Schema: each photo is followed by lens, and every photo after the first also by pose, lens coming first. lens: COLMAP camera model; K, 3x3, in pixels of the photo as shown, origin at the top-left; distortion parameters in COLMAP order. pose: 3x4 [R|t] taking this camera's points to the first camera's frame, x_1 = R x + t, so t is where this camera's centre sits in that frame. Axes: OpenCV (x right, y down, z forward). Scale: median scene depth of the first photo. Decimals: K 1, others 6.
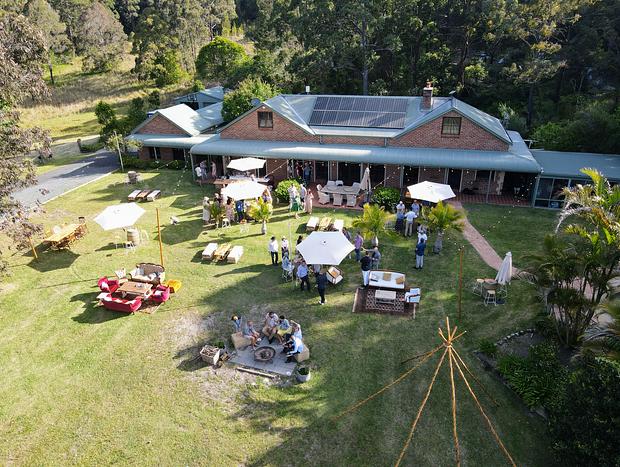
lens RADIAL K [[458.2, 0, 306.5], [0, 458.2, 231.6], [0, 0, 1]] dist [0.004511, 0.004686]
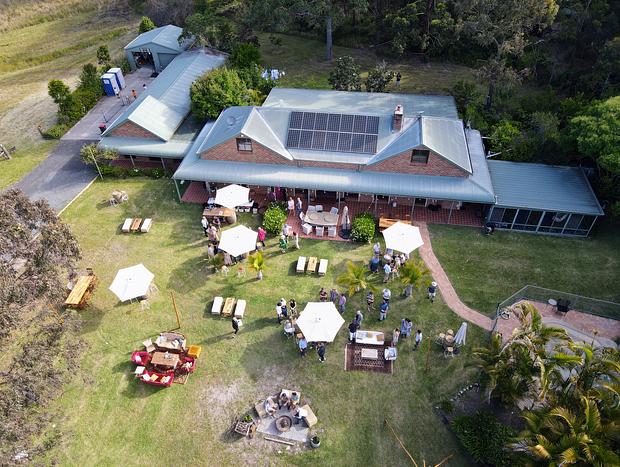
lens RADIAL K [[458.2, 0, 306.5], [0, 458.2, 231.6], [0, 0, 1]] dist [0.004511, 0.004686]
pose [[0.993483, -0.079214, 0.081958, -0.075054], [0.049684, 0.948091, 0.314092, -0.561818], [-0.102585, -0.307973, 0.945848, -0.078798]]
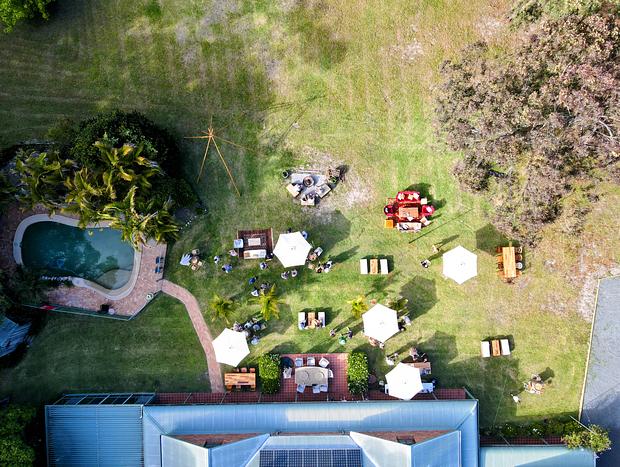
lens RADIAL K [[458.2, 0, 306.5], [0, 458.2, 231.6], [0, 0, 1]] dist [0.004511, 0.004686]
pose [[-0.956439, 0.289079, 0.040708, -0.084140], [-0.090569, -0.426389, 0.899994, -1.303421], [0.277527, 0.857103, 0.433997, 0.277787]]
